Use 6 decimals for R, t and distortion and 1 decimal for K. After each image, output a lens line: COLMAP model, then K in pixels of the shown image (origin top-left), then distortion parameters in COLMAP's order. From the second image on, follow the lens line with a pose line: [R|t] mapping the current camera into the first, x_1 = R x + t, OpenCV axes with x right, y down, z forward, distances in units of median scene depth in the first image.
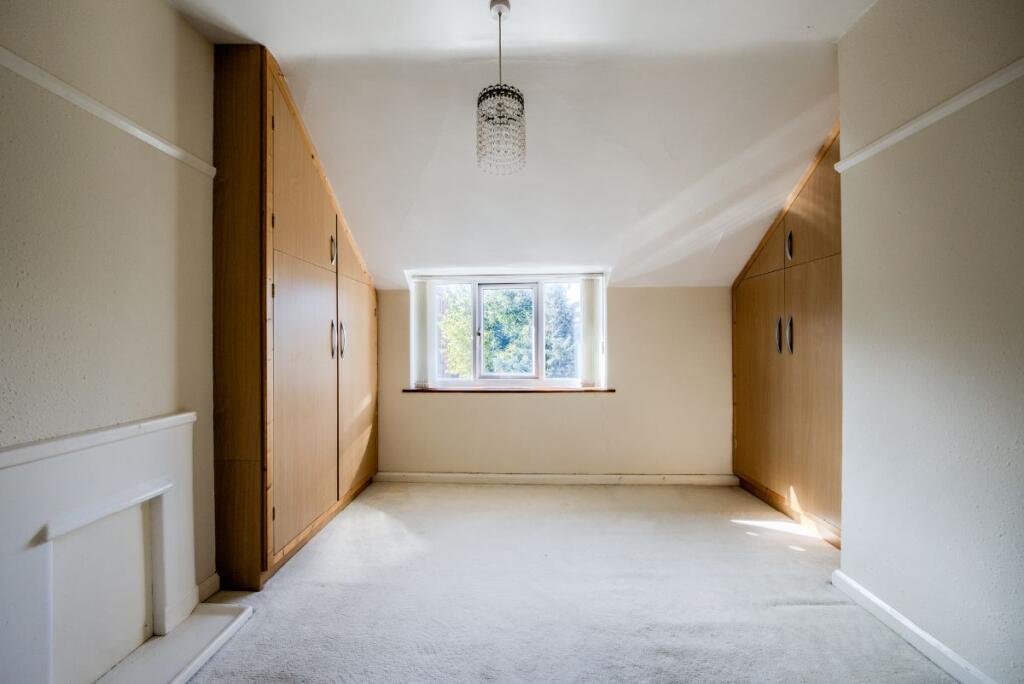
lens RADIAL K [[347.7, 0, 512.0], [0, 347.7, 342.9], [0, 0, 1]] dist [-0.004459, 0.001181]
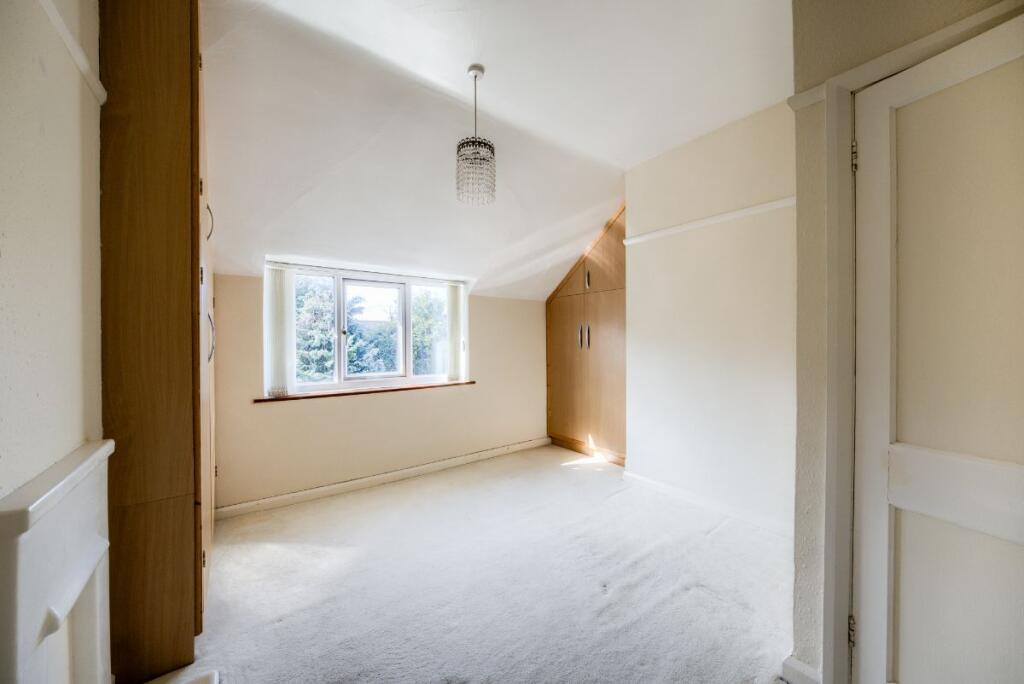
lens RADIAL K [[372.3, 0, 506.8], [0, 372.3, 342.2], [0, 0, 1]] dist [-0.007569, 0.001365]
pose [[0.776708, -0.002054, 0.629858, -0.428725], [0.001400, 0.999998, 0.001534, -0.000539], [-0.629860, -0.000310, 0.776709, -0.053485]]
